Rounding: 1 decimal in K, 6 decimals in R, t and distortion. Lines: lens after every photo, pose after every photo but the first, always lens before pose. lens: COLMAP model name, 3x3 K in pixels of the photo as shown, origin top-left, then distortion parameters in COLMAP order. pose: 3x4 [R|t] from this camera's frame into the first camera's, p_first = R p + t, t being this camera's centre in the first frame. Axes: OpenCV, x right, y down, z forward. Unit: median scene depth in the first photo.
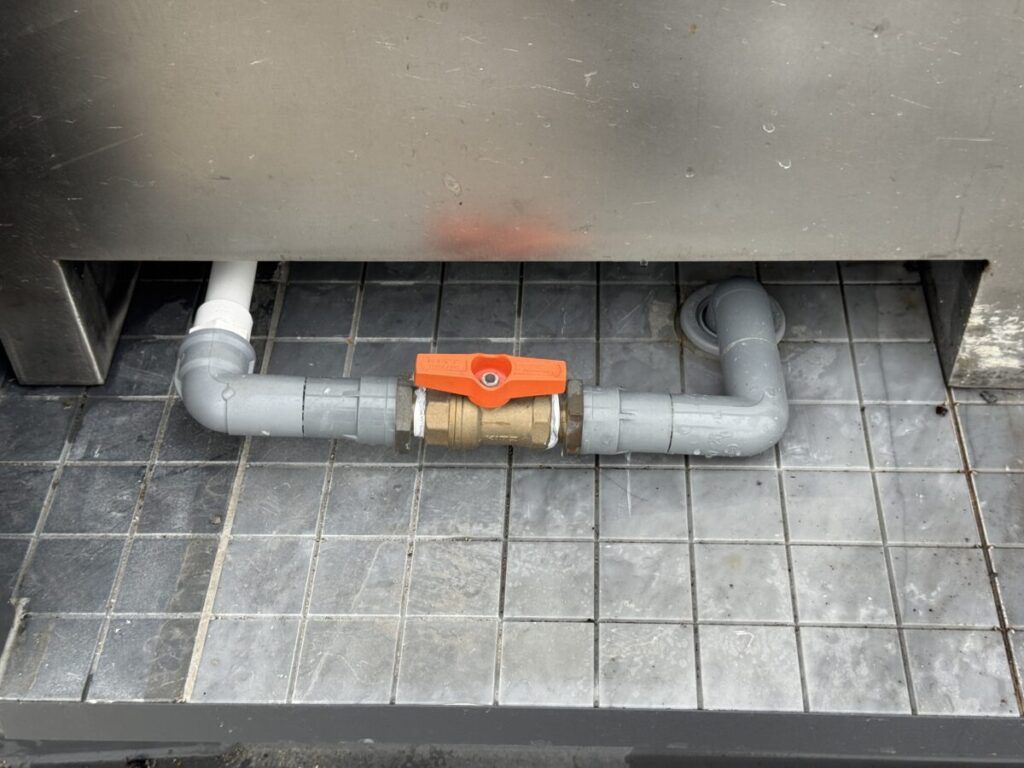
lens RADIAL K [[1511.7, 0, 512.0], [0, 1511.7, 384.0], [0, 0, 1]] dist [0.113647, -0.141906]
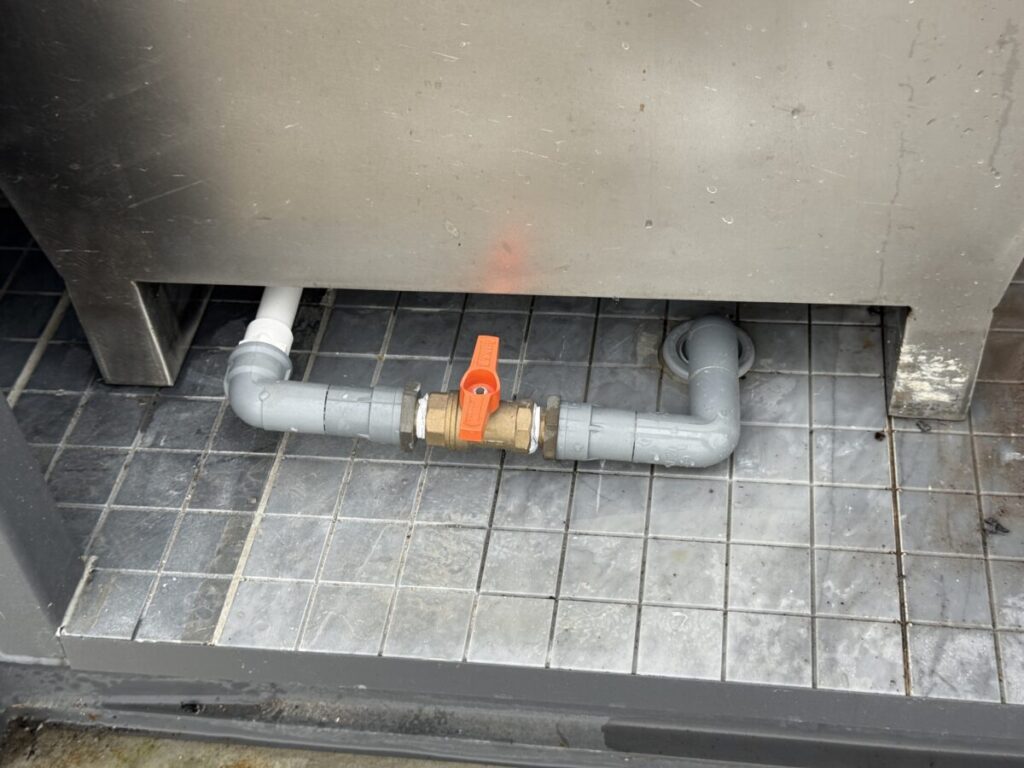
lens RADIAL K [[1511.7, 0, 512.0], [0, 1511.7, 384.0], [0, 0, 1]] dist [0.113647, -0.141906]
pose [[0.994659, 0.038120, -0.095915, 0.122058], [-0.040209, 0.998992, -0.019946, 0.012990], [0.095058, 0.023696, 0.995190, -0.180589]]
